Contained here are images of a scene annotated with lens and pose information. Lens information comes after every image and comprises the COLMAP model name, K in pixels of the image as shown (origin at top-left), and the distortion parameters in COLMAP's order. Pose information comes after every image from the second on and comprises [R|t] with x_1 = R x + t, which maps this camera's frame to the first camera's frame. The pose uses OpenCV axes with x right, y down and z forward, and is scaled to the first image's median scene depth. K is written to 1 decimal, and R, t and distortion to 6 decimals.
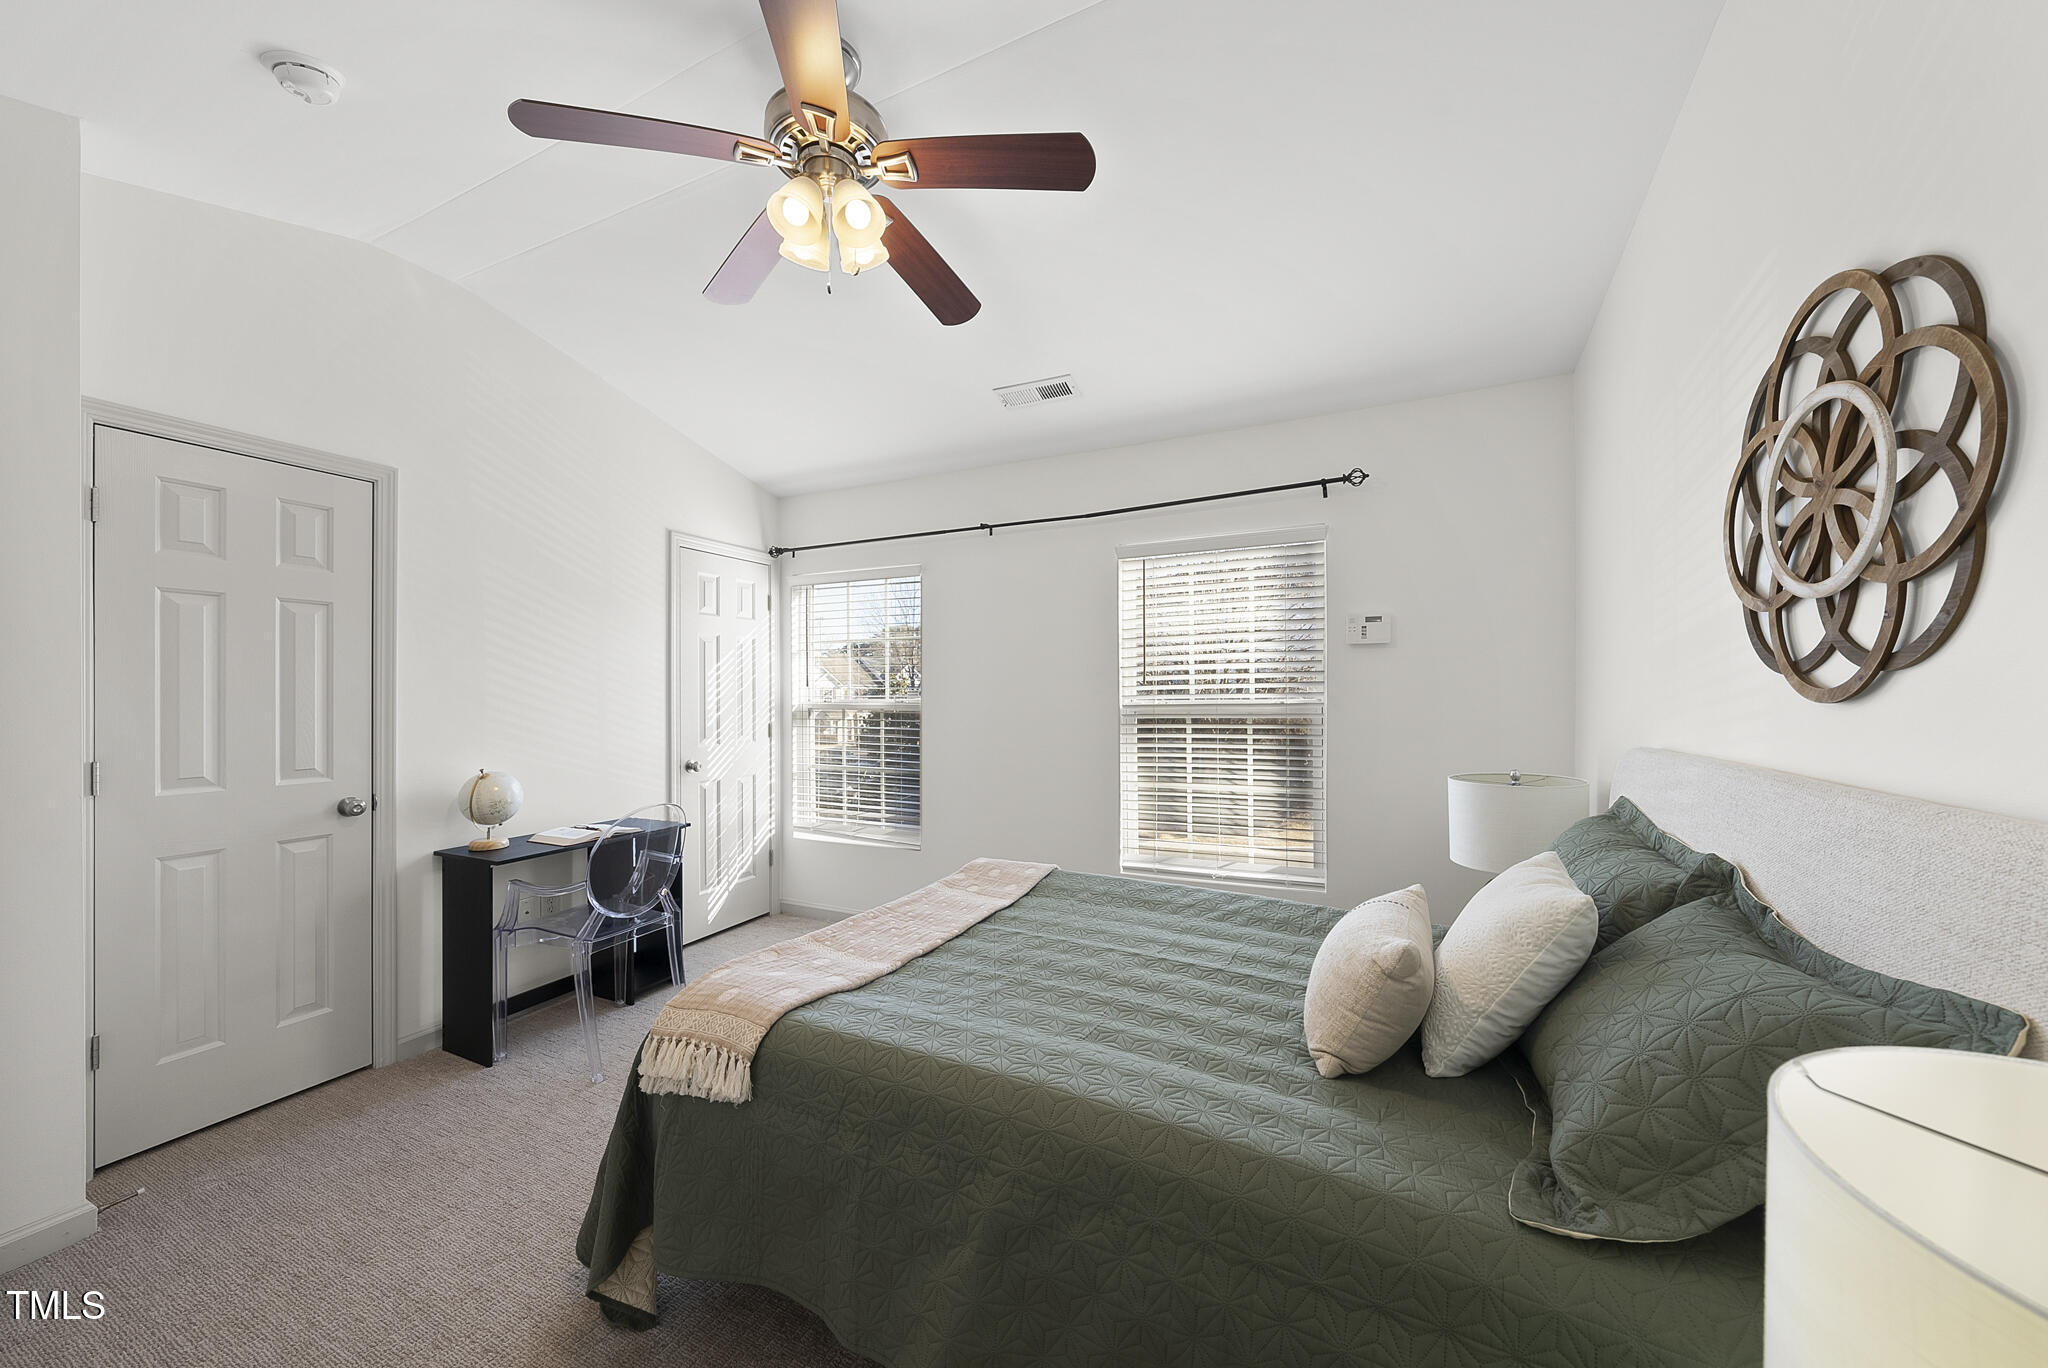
lens RADIAL K [[711.1, 0, 1018.7], [0, 711.1, 687.2], [0, 0, 1]] dist [-0.008061, 0.000009]
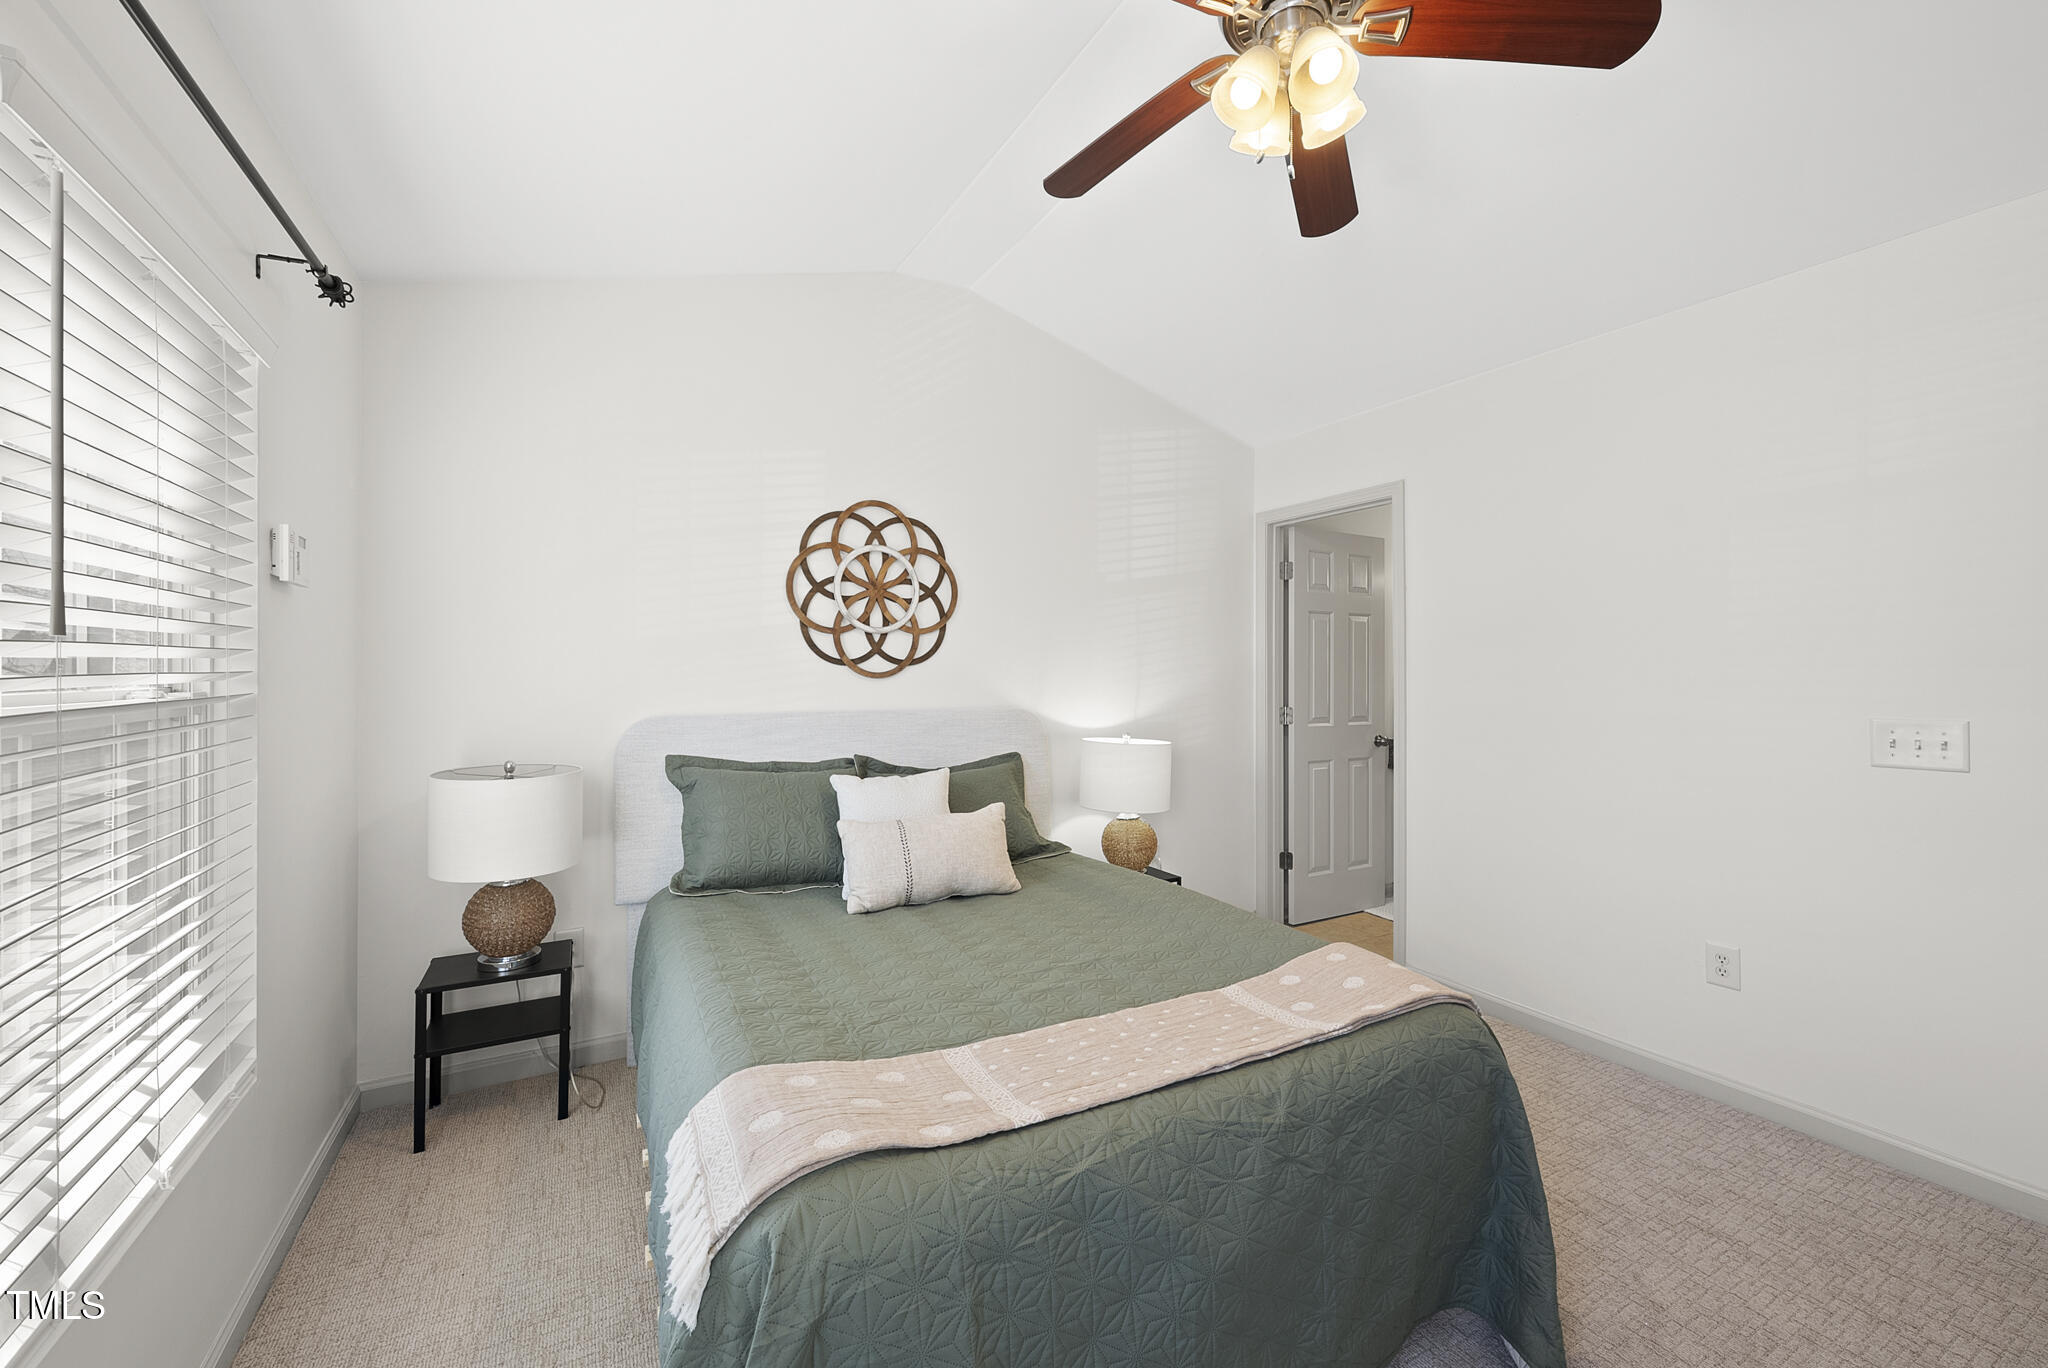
lens RADIAL K [[791.1, 0, 1022.1], [0, 791.1, 693.7], [0, 0, 1]] dist [-0.025430, 0.000032]
pose [[-0.794357, -0.015639, 0.607250, -0.507180], [-0.005540, 0.999813, 0.018502, 0.012705], [-0.607426, 0.011333, -0.794295, 1.669866]]
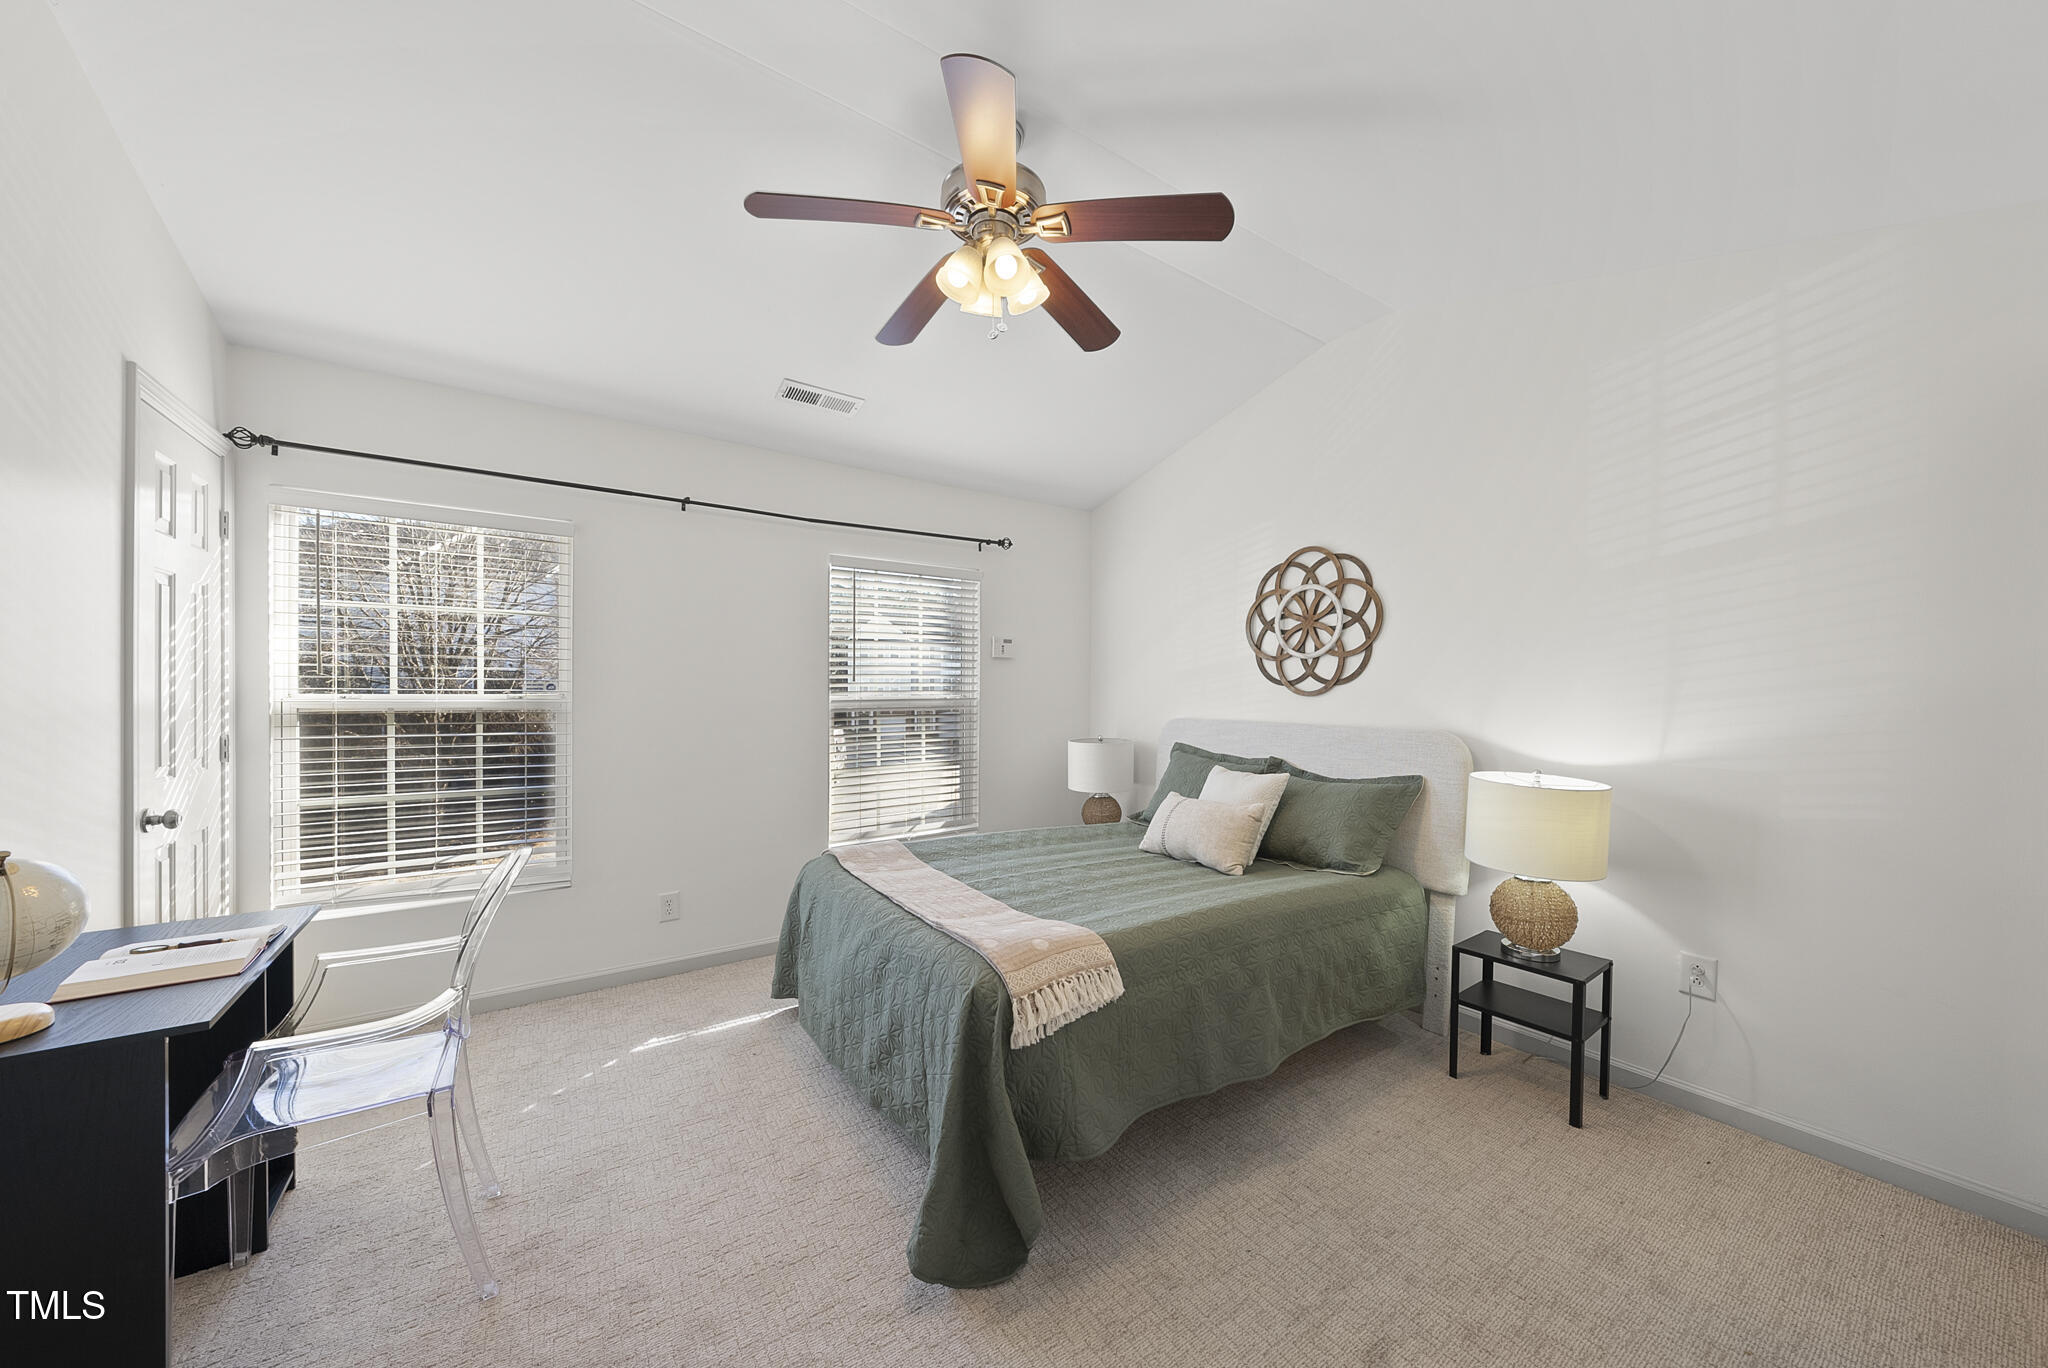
lens RADIAL K [[704.7, 0, 1028.2], [0, 704.7, 690.5], [0, 0, 1]] dist [-0.002953, -0.000035]
pose [[0.501849, 0.009041, 0.864908, -1.087247], [-0.015372, 0.999881, -0.001533, 0.011369], [-0.864819, -0.012527, 0.501928, 0.329310]]
